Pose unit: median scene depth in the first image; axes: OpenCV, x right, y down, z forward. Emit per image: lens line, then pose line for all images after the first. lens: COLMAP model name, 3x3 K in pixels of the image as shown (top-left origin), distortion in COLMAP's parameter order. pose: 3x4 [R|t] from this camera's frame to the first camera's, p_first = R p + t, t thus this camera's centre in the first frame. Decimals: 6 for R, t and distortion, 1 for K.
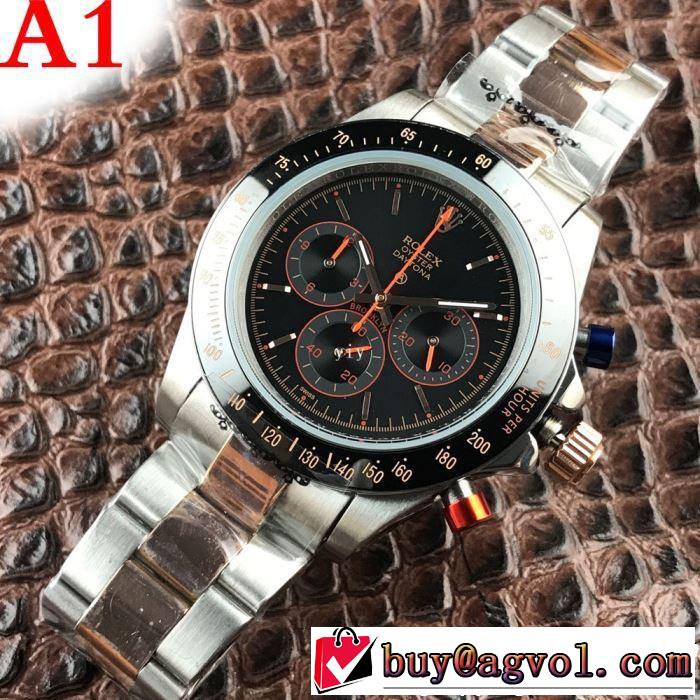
lens RADIAL K [[1157.3, 0, 349.5], [0, 1157.3, 327.4], [0, 0, 1]] dist [0.016984, -0.029531]
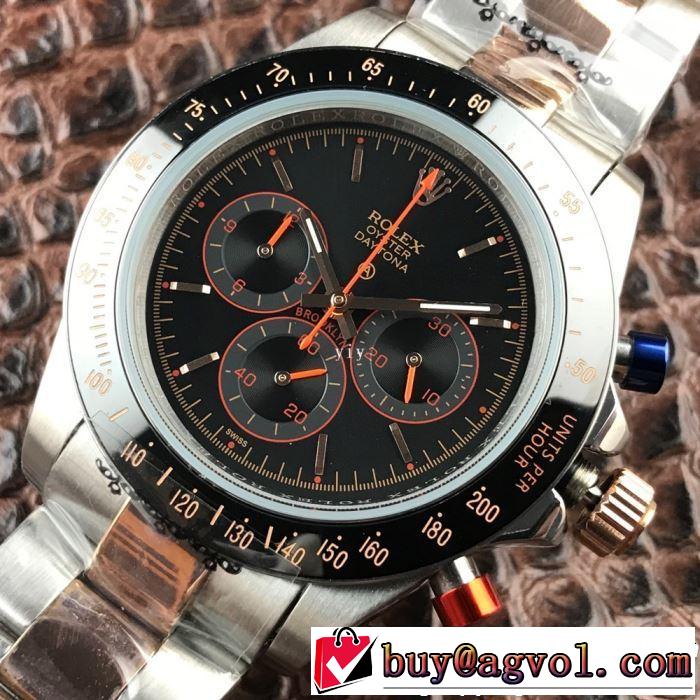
lens RADIAL K [[1255.4, 0, 366.9], [0, 1255.4, 329.6], [0, 0, 1]] dist [0.040551, -0.303159]
pose [[0.998517, -0.019908, 0.050671, 0.004903], [0.019025, 0.999660, 0.017850, -0.019475], [-0.051009, -0.016859, 0.998556, 0.222841]]
